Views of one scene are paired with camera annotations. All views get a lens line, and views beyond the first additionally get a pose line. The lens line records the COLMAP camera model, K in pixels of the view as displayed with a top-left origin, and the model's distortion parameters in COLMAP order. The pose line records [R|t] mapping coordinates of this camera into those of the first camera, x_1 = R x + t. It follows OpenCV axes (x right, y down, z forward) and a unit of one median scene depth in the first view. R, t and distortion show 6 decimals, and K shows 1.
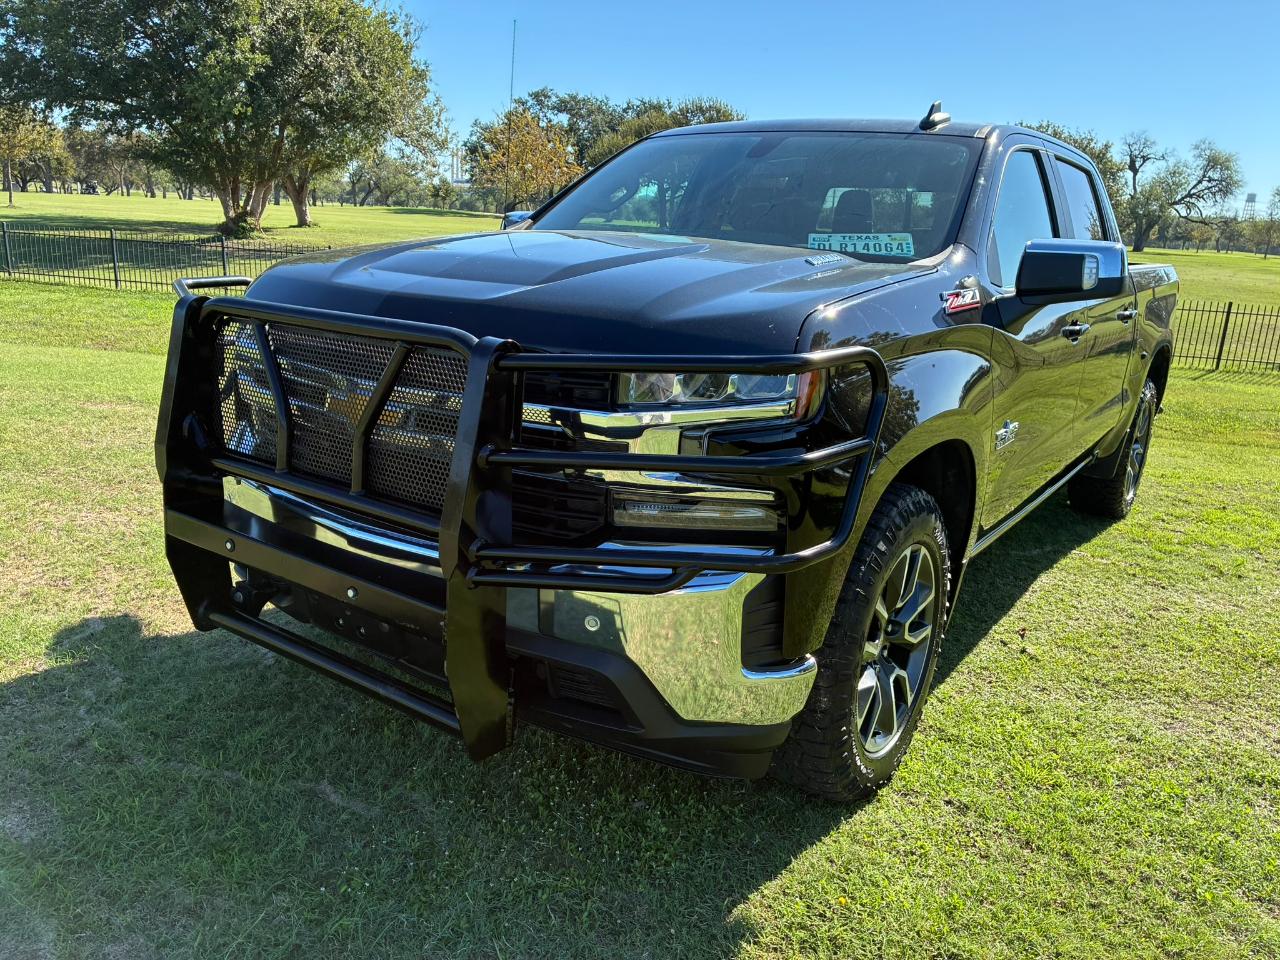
lens RADIAL K [[962.3, 0, 632.1], [0, 962.3, 477.9], [0, 0, 1]] dist [0.085409, -0.113565]
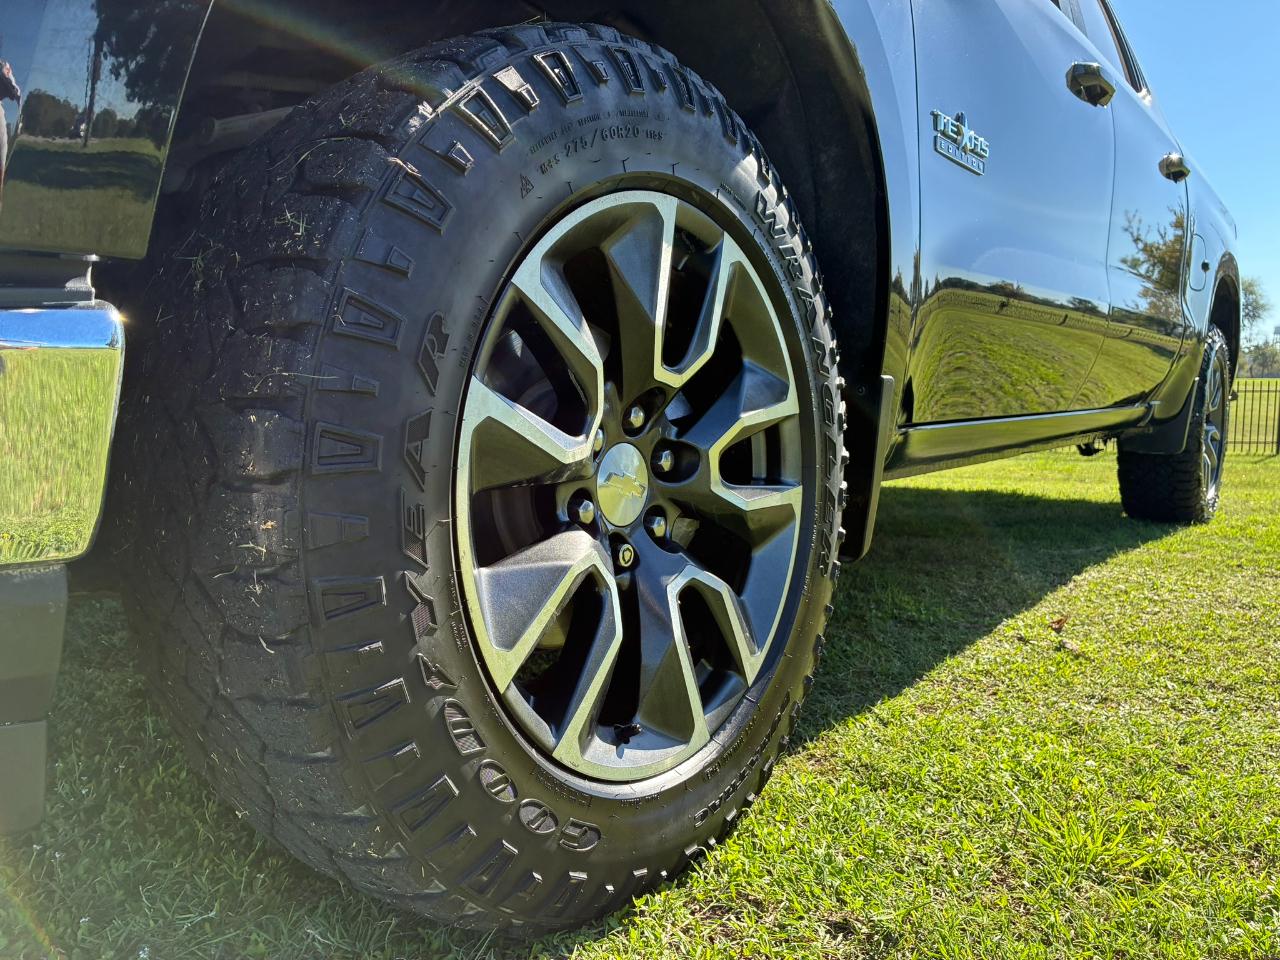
lens RADIAL K [[963.8, 0, 631.3], [0, 963.8, 482.2], [0, 0, 1]] dist [0.071397, -0.094741]
pose [[0.997921, -0.050842, -0.039607, 0.245395], [0.043774, 0.985744, -0.162459, 0.208041], [0.047302, 0.160387, 0.985920, 0.570957]]
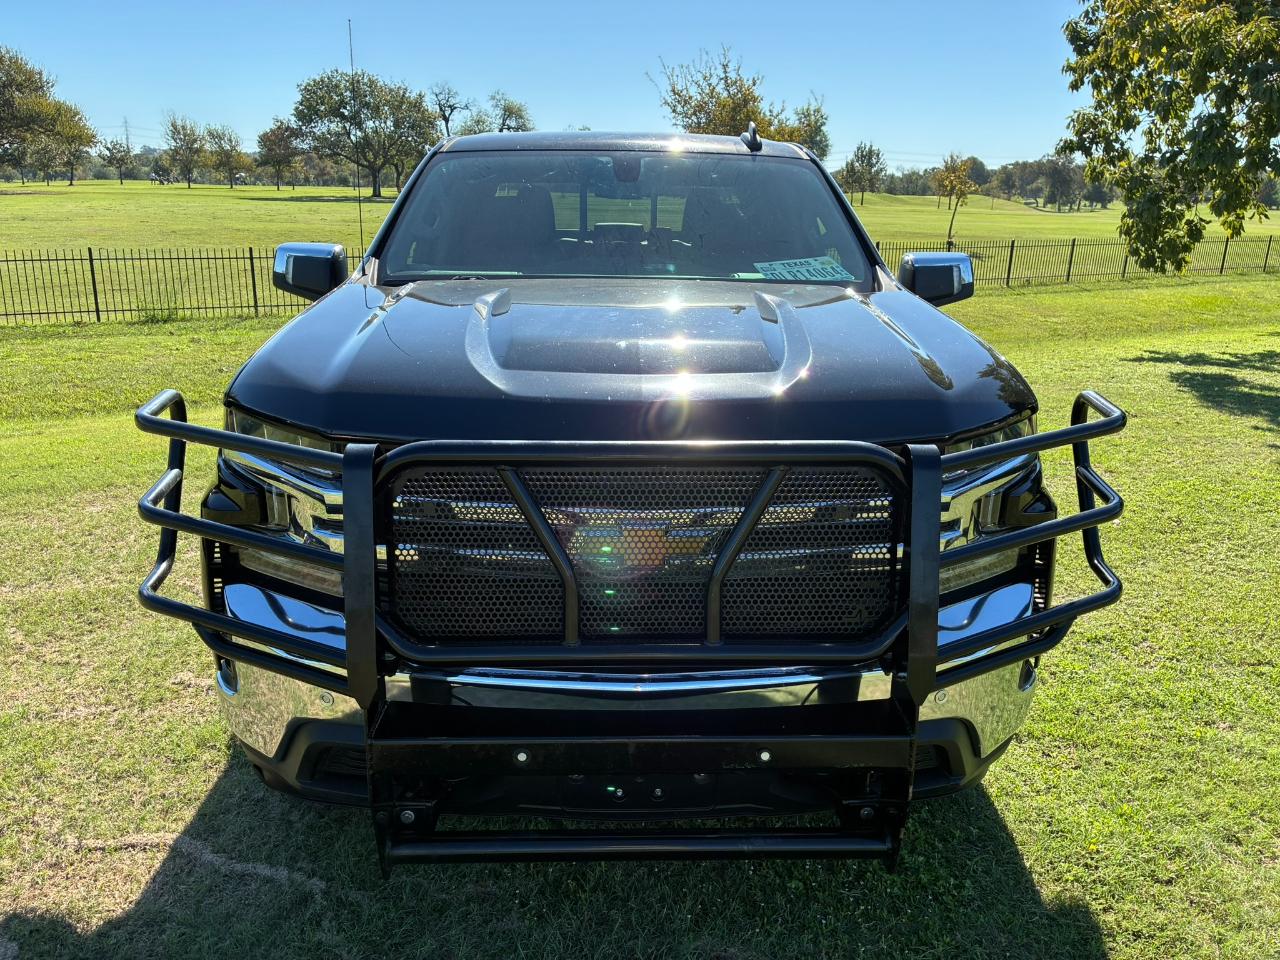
lens RADIAL K [[962.3, 0, 632.1], [0, 962.3, 477.9], [0, 0, 1]] dist [0.085409, -0.113565]
pose [[0.794550, -0.209891, 0.569768, -0.604346], [0.180202, 0.977590, 0.108831, -0.176706], [-0.579842, 0.016201, 0.814568, 0.255503]]
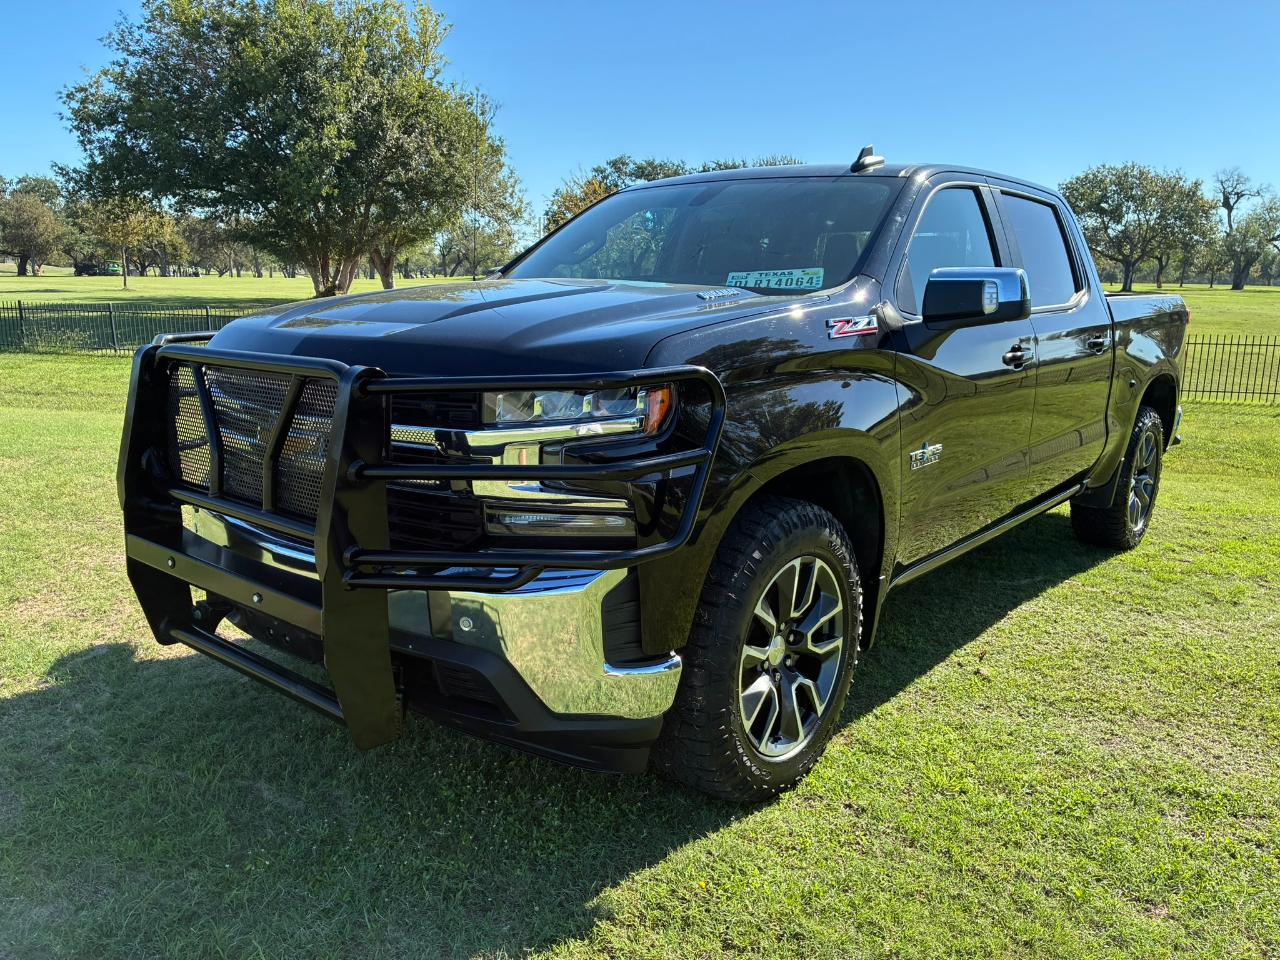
lens RADIAL K [[963.8, 0, 631.3], [0, 963.8, 482.2], [0, 0, 1]] dist [0.071397, -0.094741]
pose [[0.995629, -0.022114, -0.090746, 0.176424], [0.017095, 0.998300, -0.055715, 0.038621], [0.091823, 0.053920, 0.994314, -0.060880]]
